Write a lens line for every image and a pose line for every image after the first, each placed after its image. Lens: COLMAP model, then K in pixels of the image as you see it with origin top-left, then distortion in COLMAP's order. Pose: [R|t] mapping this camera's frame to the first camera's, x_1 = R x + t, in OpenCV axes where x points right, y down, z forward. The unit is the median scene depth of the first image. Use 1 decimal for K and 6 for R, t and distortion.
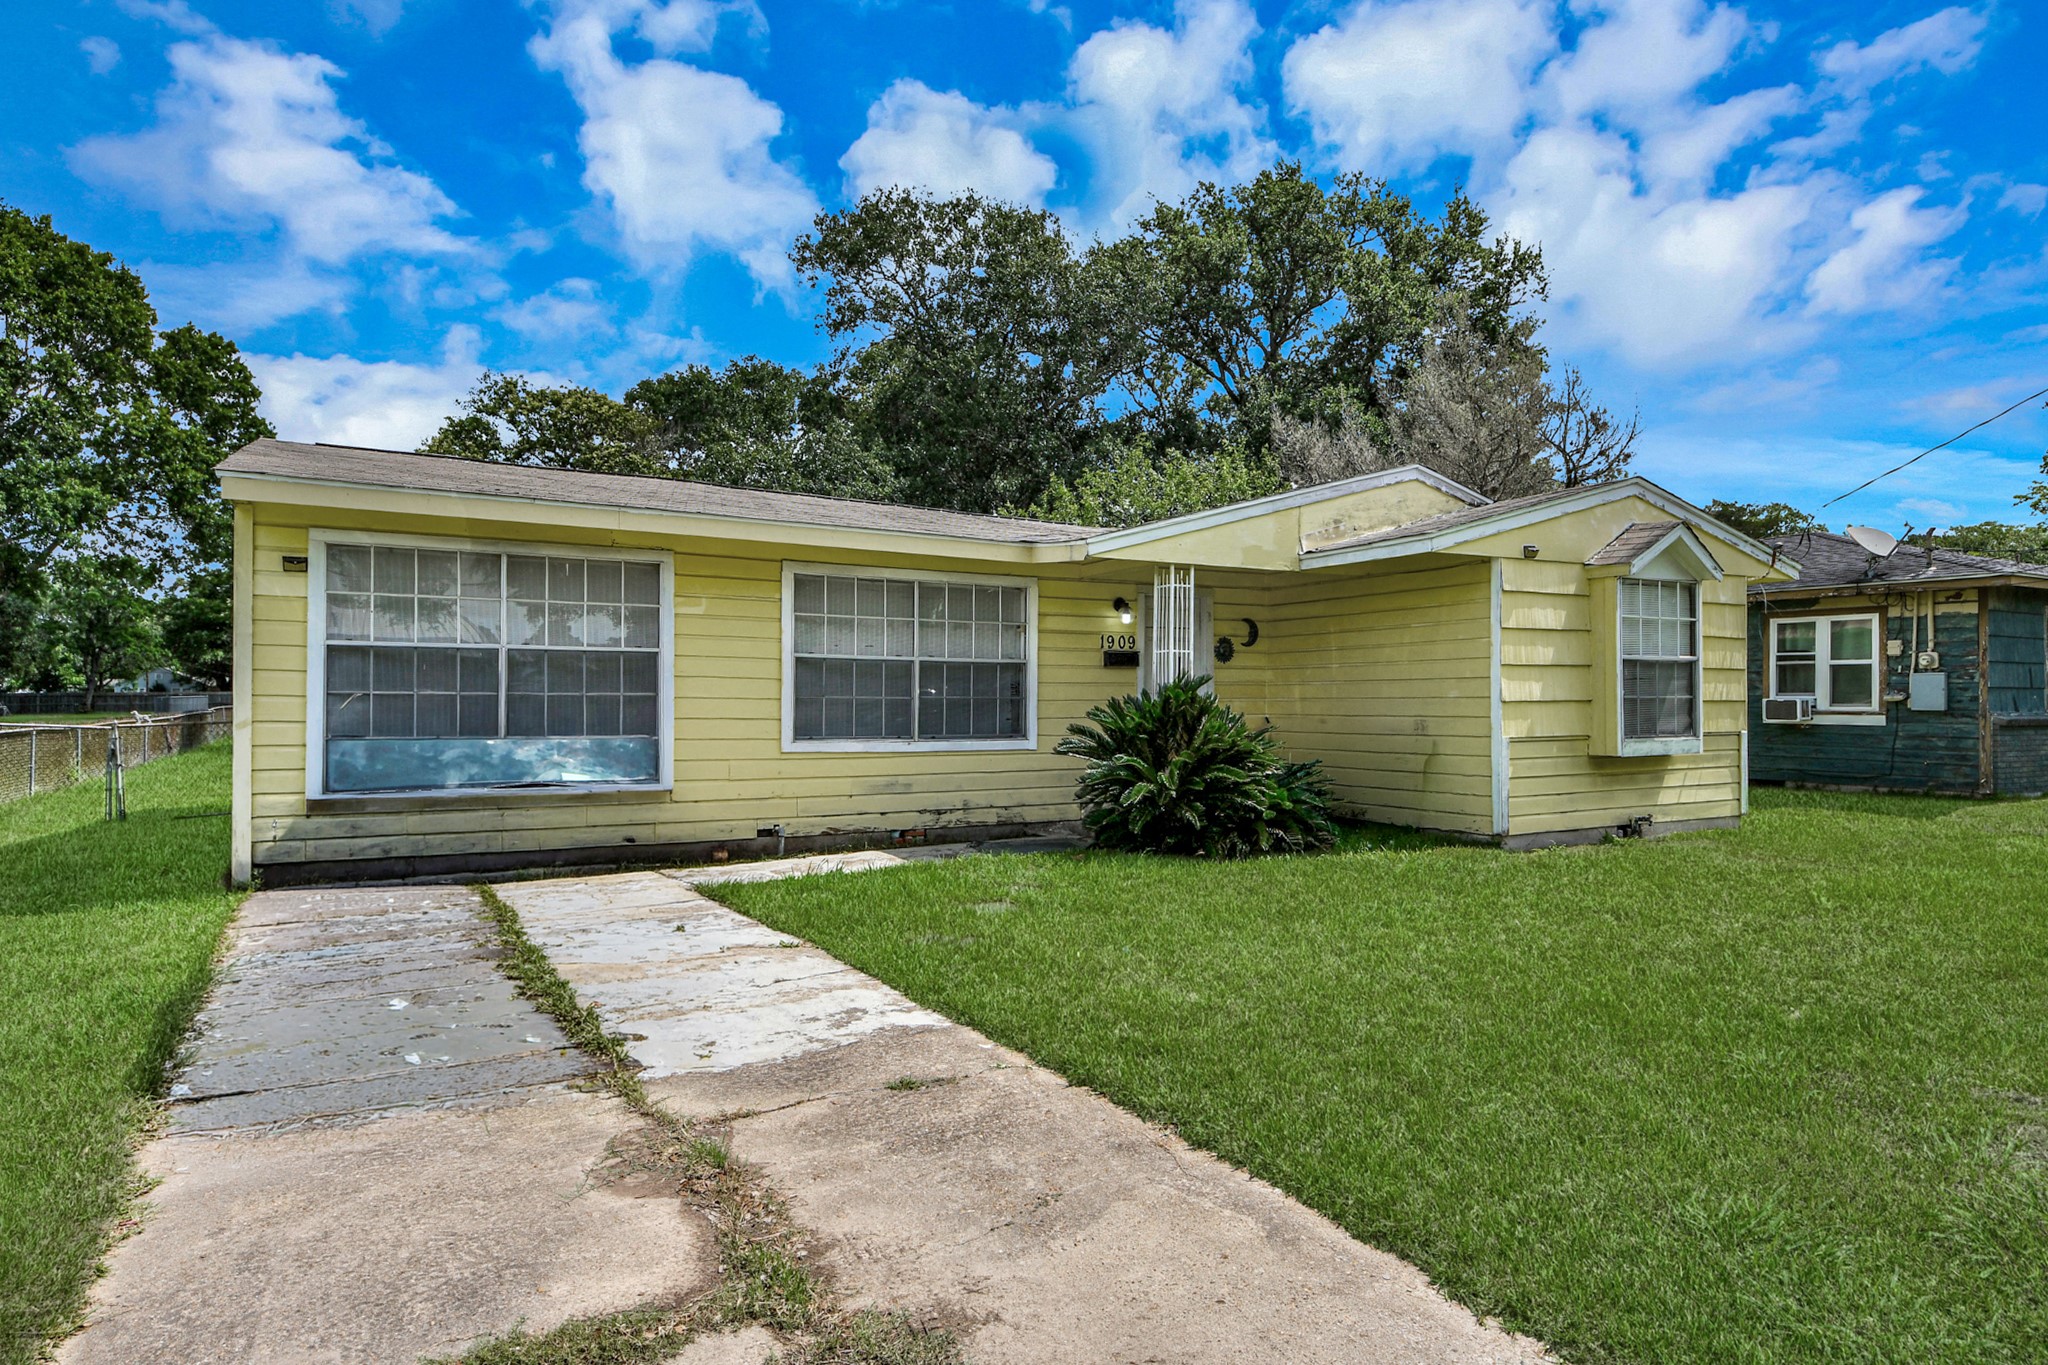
lens RADIAL K [[1174.8, 0, 1019.0], [0, 1174.8, 685.1], [0, 0, 1]] dist [0.034667, -0.033225]
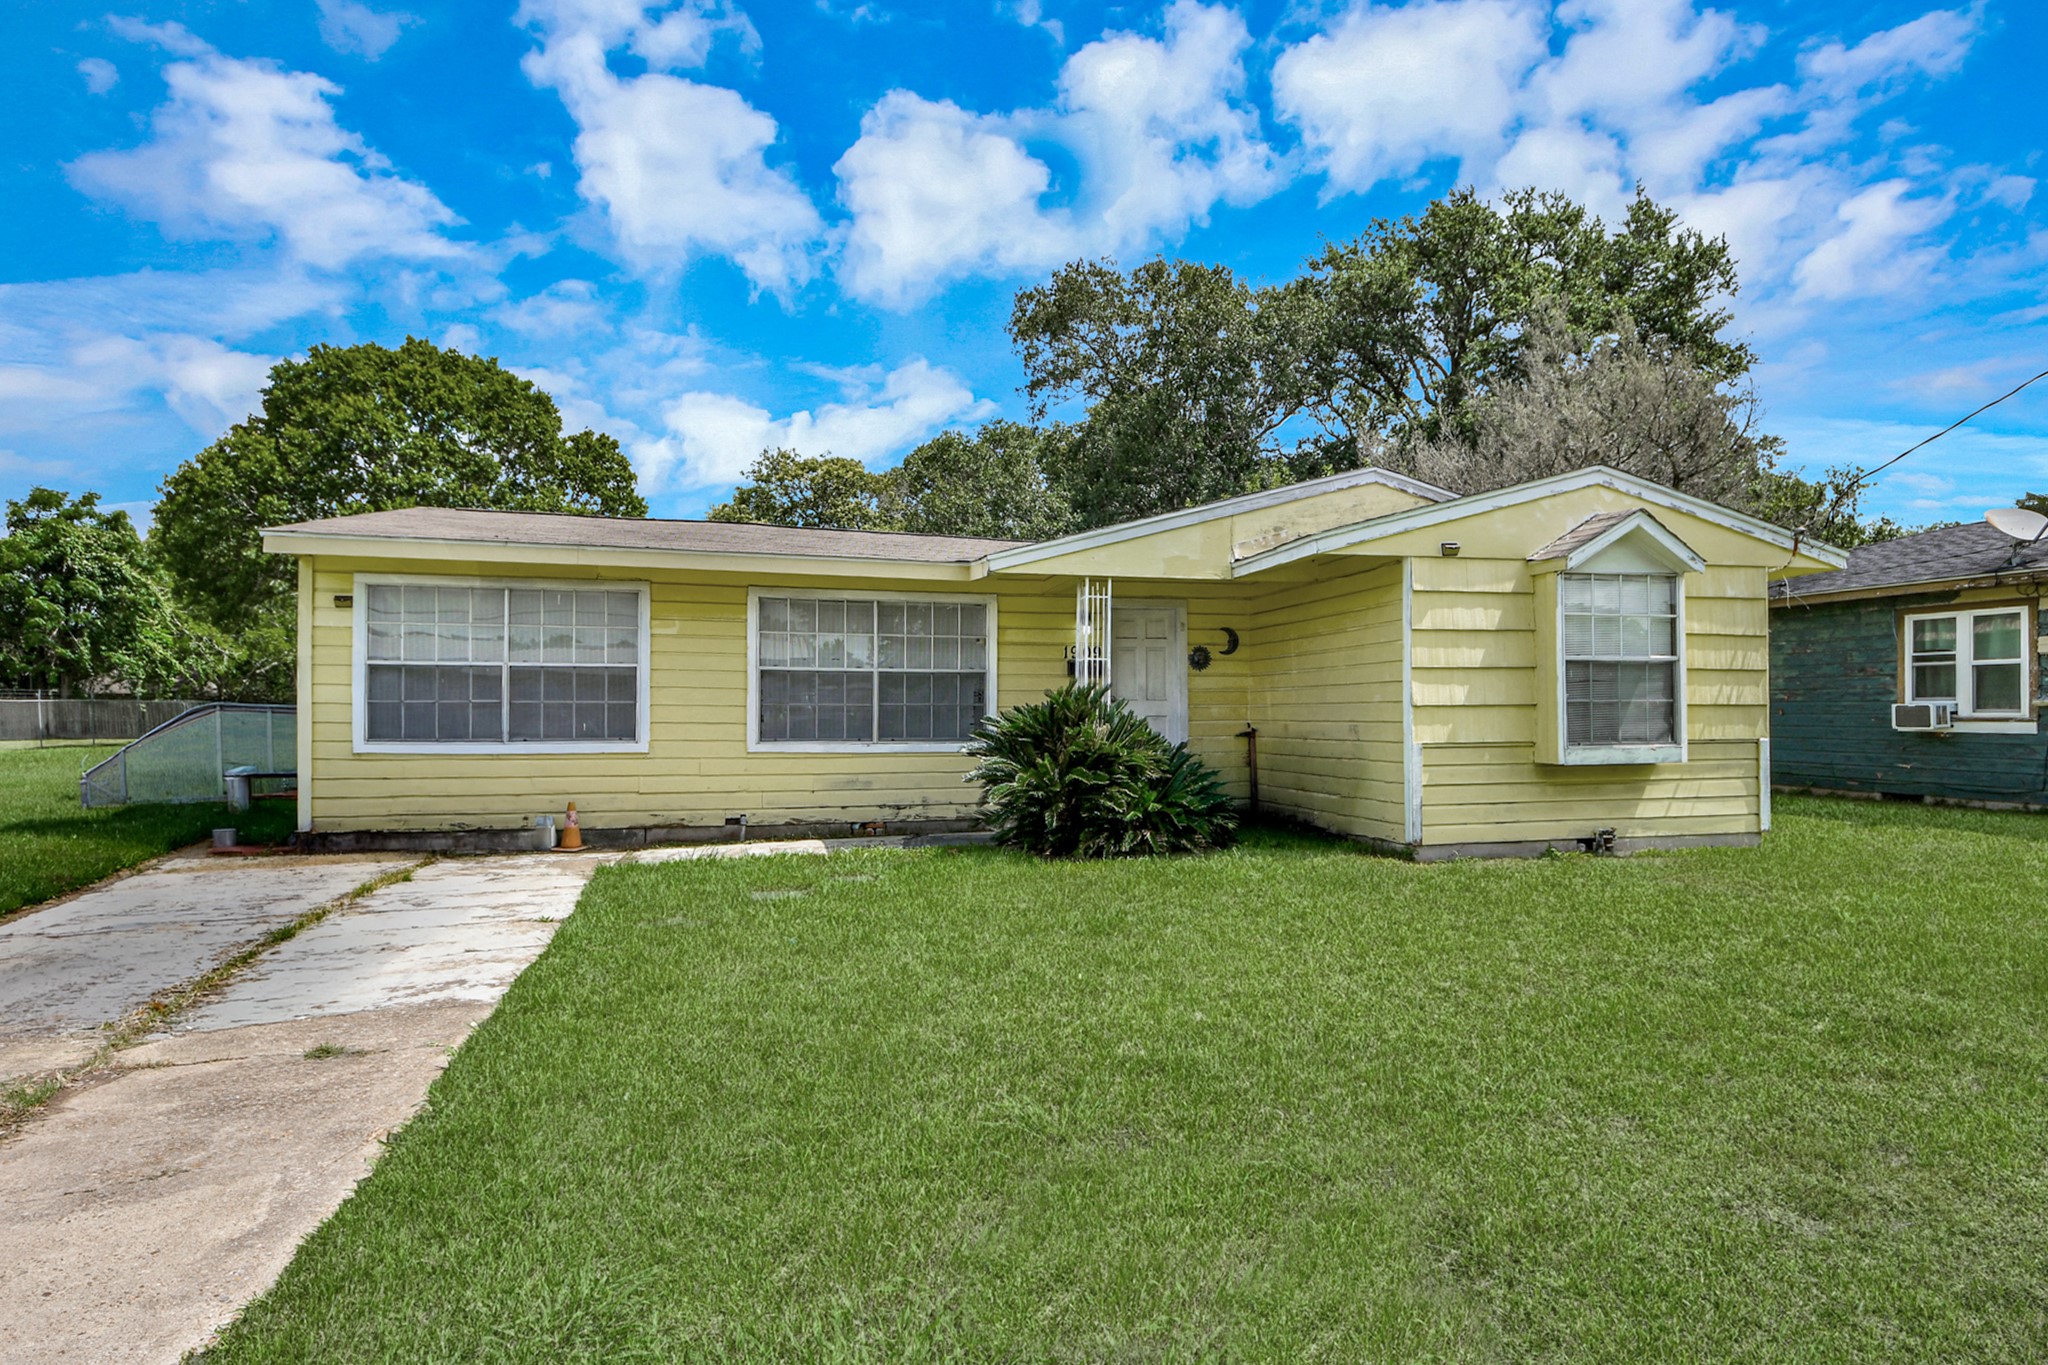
lens RADIAL K [[1015.4, 0, 1017.0], [0, 1015.4, 692.1], [0, 0, 1]] dist [0.032657, -0.032376]
pose [[0.961507, -0.007178, -0.274687, 0.295000], [0.005677, 0.999964, -0.006257, 0.005322], [0.274722, 0.004457, 0.961513, 0.099634]]
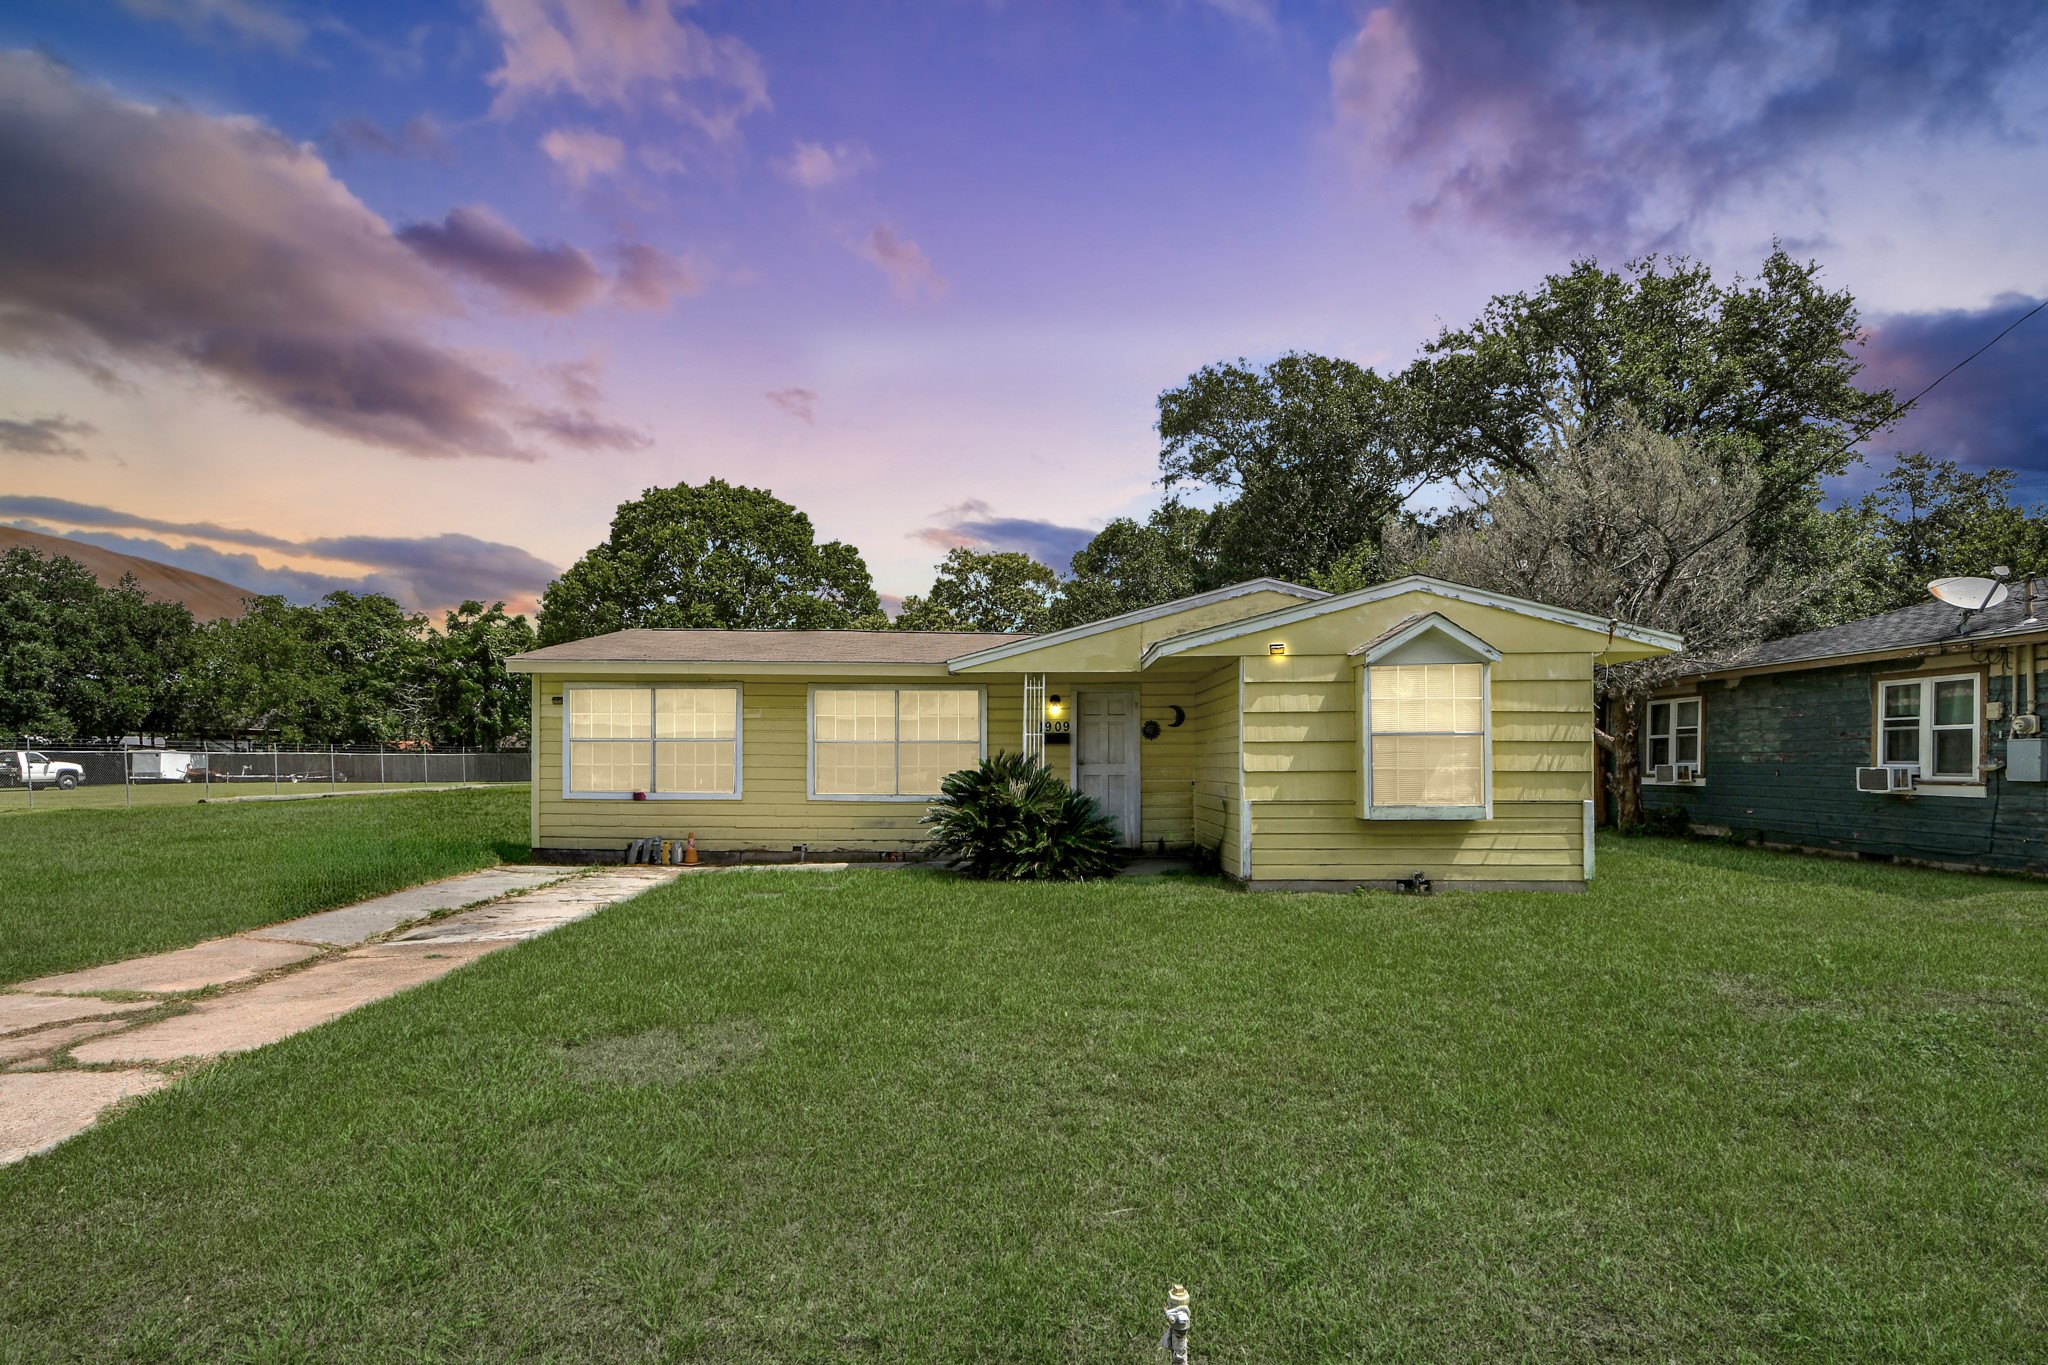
lens RADIAL K [[919.3, 0, 1002.3], [0, 919.3, 748.7], [0, 0, 1]] dist [0.038029, -0.035778]
pose [[0.858429, -0.006554, -0.512891, 0.620955], [0.007011, 0.999975, -0.001044, -0.010330], [0.512885, -0.002699, 0.858453, 0.033226]]
